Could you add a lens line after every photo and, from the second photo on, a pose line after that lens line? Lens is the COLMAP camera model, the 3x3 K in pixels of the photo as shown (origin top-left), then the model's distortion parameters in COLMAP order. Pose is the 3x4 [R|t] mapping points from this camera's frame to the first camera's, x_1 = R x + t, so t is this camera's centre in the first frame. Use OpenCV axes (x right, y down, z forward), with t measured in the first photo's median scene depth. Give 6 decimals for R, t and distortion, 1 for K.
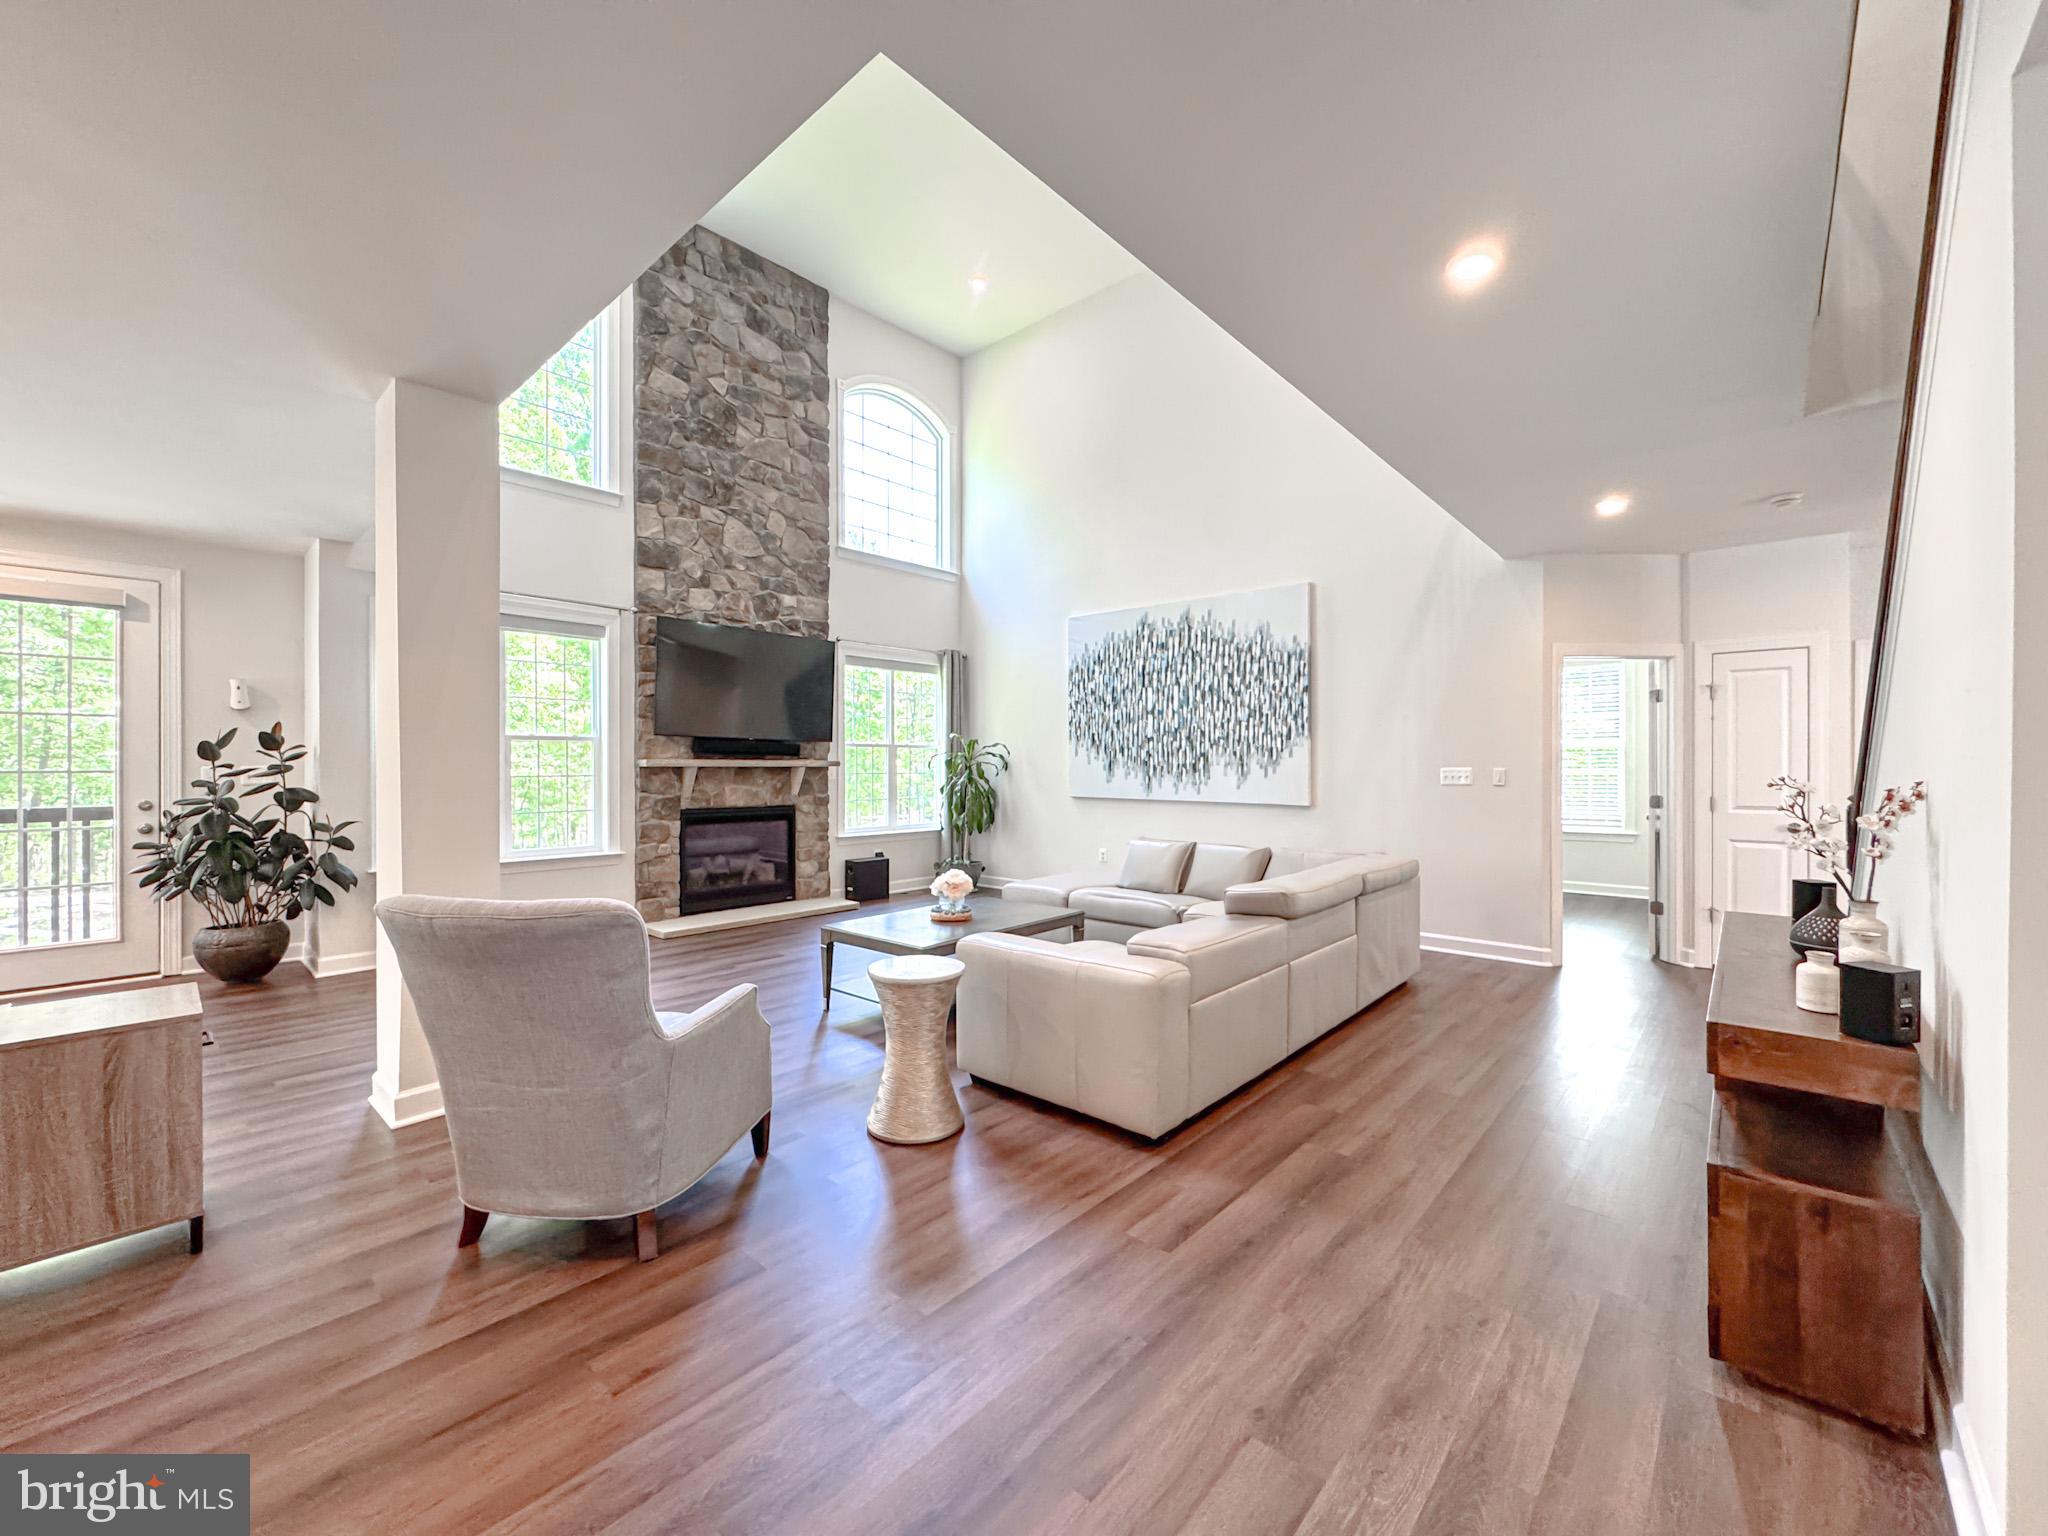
lens RADIAL K [[817.7, 0, 1022.1], [0, 817.7, 768.1], [0, 0, 1]] dist [-0.003960, 0.000131]
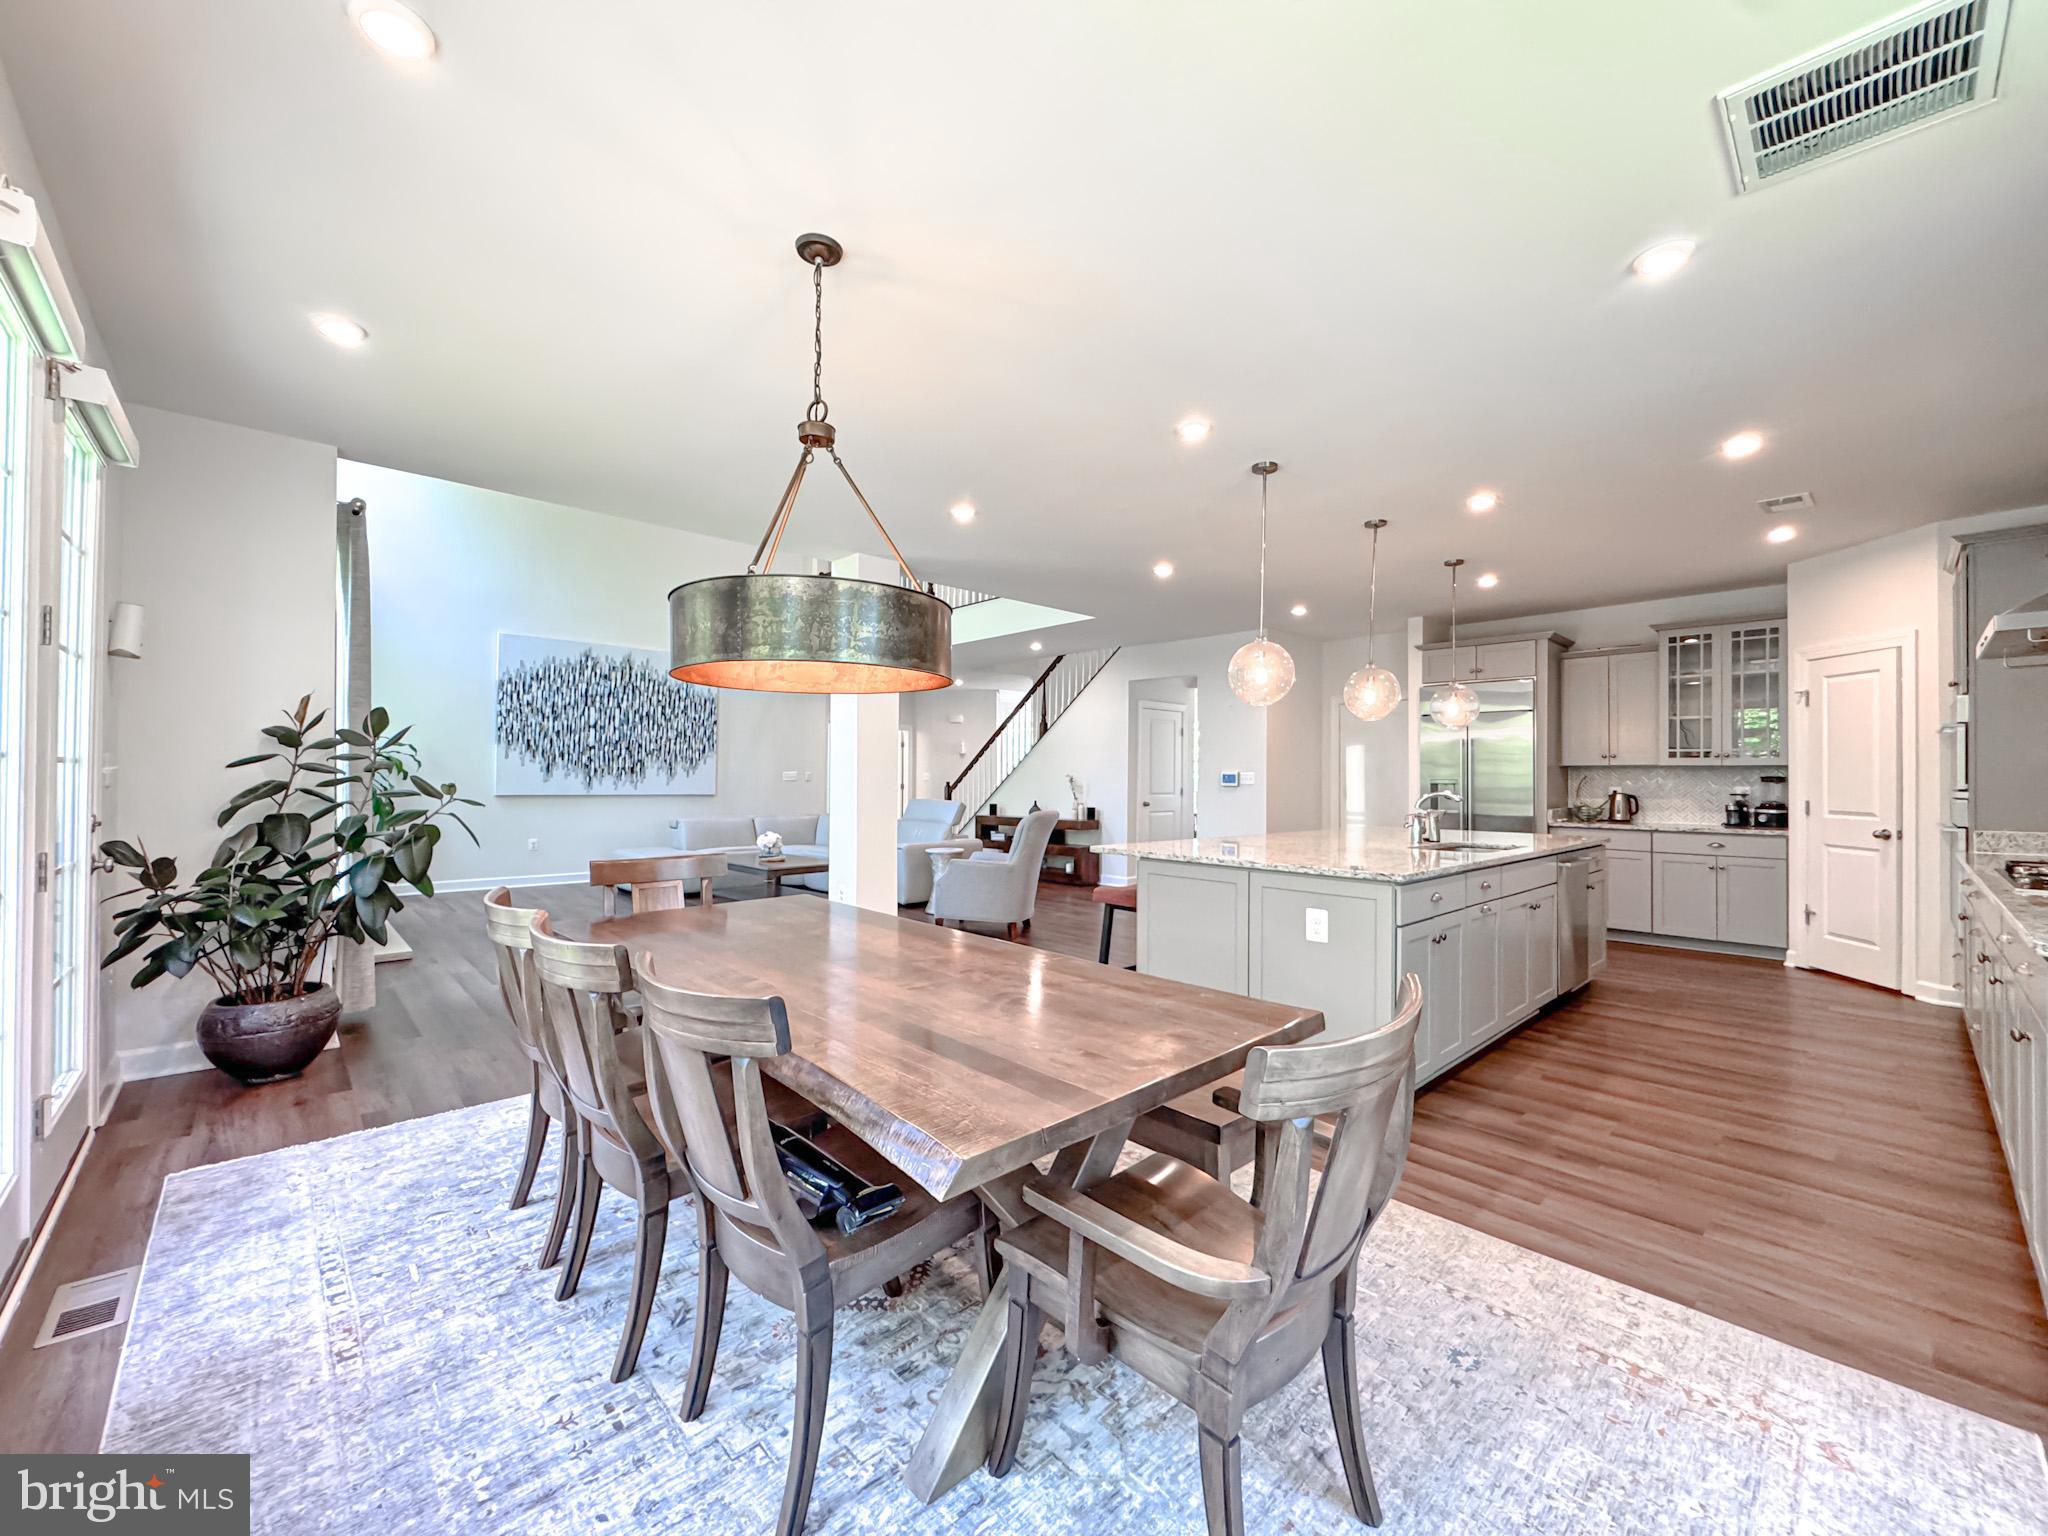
lens RADIAL K [[817.7, 0, 1022.1], [0, 817.7, 768.1], [0, 0, 1]] dist [-0.003960, 0.000131]
pose [[0.081173, 0.012446, 0.996622, -1.092872], [-0.004138, 0.999918, -0.012150, 0.009746], [-0.996691, -0.003138, 0.081218, 0.234245]]
